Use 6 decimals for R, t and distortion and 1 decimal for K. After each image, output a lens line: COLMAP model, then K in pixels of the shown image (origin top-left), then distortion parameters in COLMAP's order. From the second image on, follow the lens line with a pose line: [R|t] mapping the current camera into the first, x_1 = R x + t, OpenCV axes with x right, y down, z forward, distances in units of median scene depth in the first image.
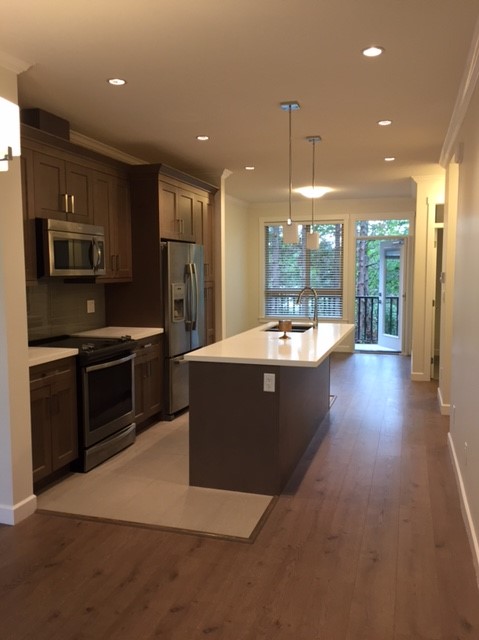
lens RADIAL K [[544.6, 0, 241.5], [0, 544.6, 318.3], [0, 0, 1]] dist [0.073955, -0.075103]
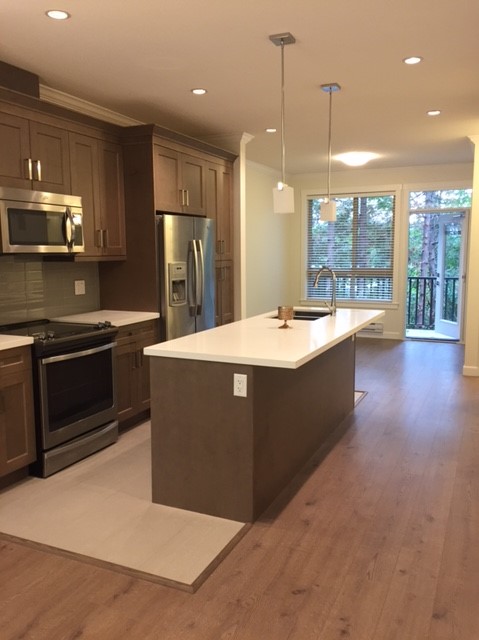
lens RADIAL K [[544.6, 0, 241.5], [0, 544.6, 318.3], [0, 0, 1]] dist [0.073955, -0.075103]
pose [[0.991384, 0.014846, -0.130143, 0.120184], [-0.009985, 0.999231, 0.037925, -0.009079], [0.130606, -0.036299, 0.990770, 0.155925]]
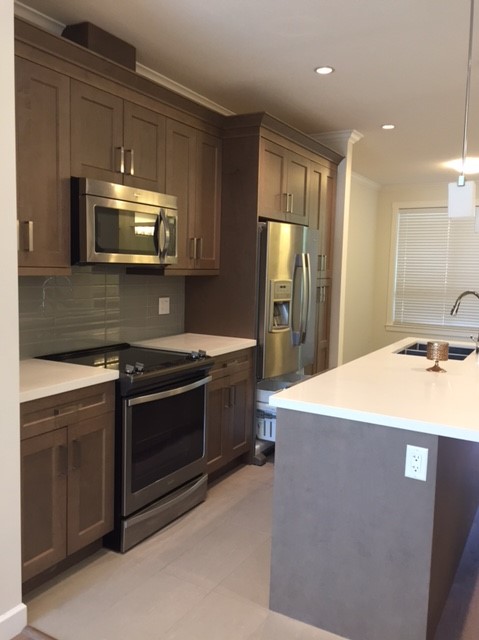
lens RADIAL K [[544.6, 0, 241.5], [0, 544.6, 318.3], [0, 0, 1]] dist [0.073955, -0.075103]
pose [[0.975189, 0.049559, -0.215753, -0.006936], [-0.048413, 0.998771, 0.010595, -0.020004], [0.216013, 0.000113, 0.976390, 0.319181]]
